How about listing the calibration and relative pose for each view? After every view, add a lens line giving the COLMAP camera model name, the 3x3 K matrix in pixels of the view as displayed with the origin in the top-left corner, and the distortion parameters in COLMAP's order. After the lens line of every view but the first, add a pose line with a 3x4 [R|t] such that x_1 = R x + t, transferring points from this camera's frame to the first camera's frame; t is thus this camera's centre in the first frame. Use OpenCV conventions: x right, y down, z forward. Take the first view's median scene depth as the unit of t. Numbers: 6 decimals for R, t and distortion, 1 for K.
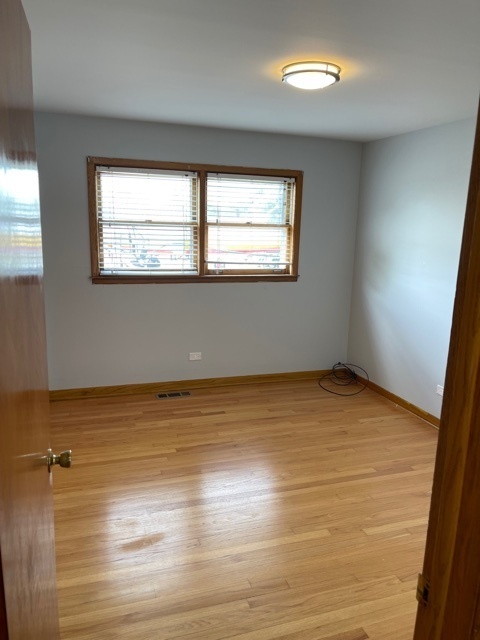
lens RADIAL K [[482.0, 0, 242.0], [0, 482.0, 321.6], [0, 0, 1]] dist [0.012186, -0.032955]
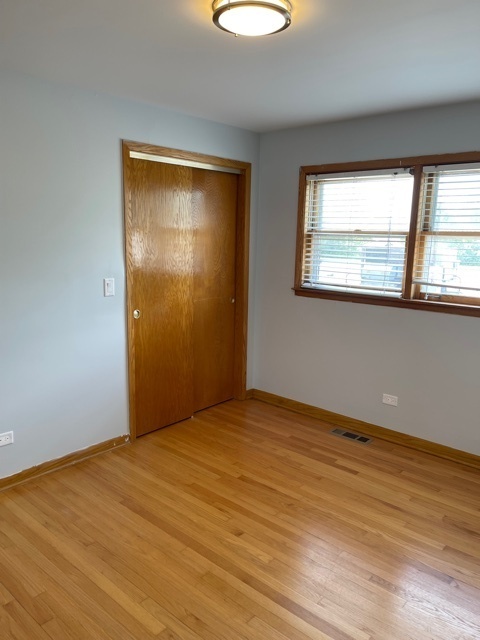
lens RADIAL K [[482.0, 0, 243.5], [0, 482.0, 324.2], [0, 0, 1]] dist [0.012186, -0.032955]
pose [[0.499277, 0.141095, -0.854877, 0.477324], [-0.187193, 0.980915, 0.052571, -0.049814], [0.845980, 0.133780, 0.516160, 0.398371]]
